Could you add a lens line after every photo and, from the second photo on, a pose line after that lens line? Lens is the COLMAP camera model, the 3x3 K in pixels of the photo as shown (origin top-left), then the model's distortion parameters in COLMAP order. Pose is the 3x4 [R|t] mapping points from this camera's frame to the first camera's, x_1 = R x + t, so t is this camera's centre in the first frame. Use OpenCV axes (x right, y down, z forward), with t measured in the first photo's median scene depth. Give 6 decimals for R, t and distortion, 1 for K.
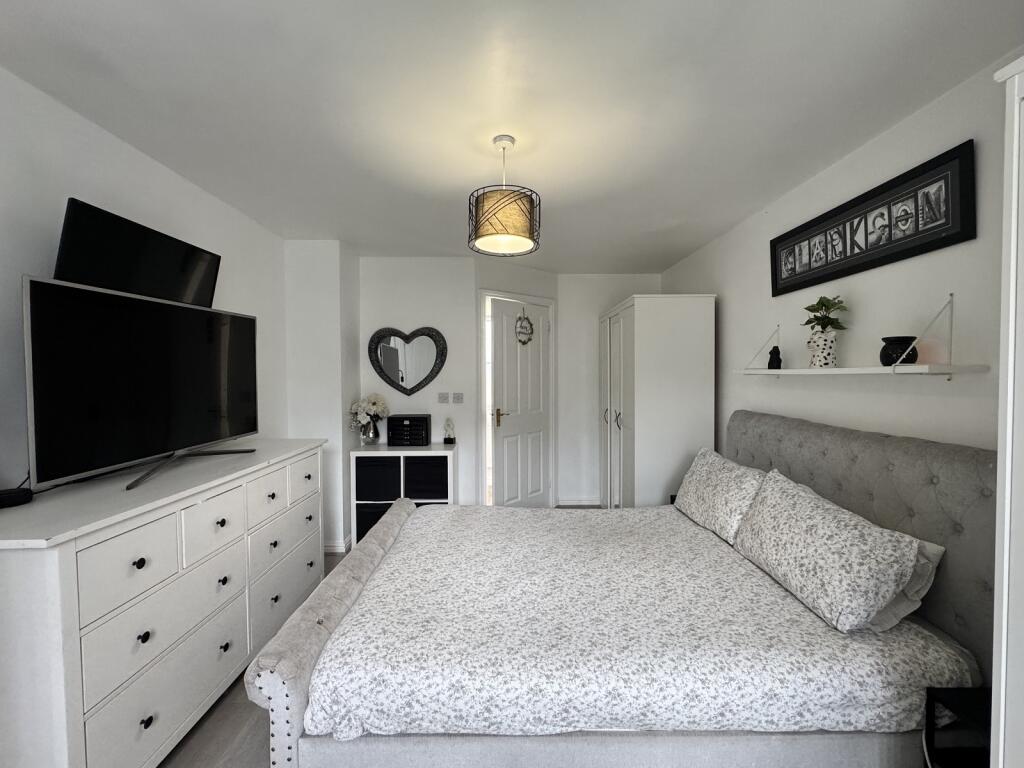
lens RADIAL K [[450.4, 0, 512.0], [0, 450.4, 384.0], [0, 0, 1]] dist [-0.000118, -0.000528]
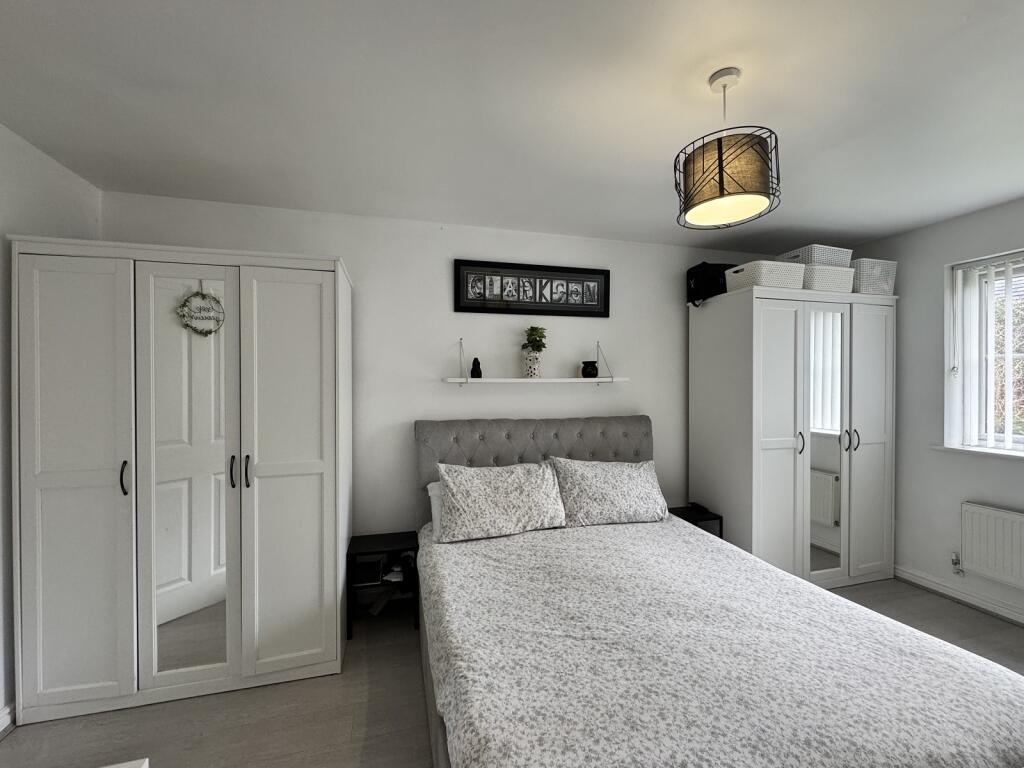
lens RADIAL K [[450.4, 0, 512.0], [0, 450.4, 384.0], [0, 0, 1]] dist [-0.000118, -0.000528]
pose [[-0.279368, 0.009821, 0.960134, -0.604604], [0.030182, 0.999543, -0.001442, -0.017621], [-0.959710, 0.028576, -0.279536, 1.436047]]
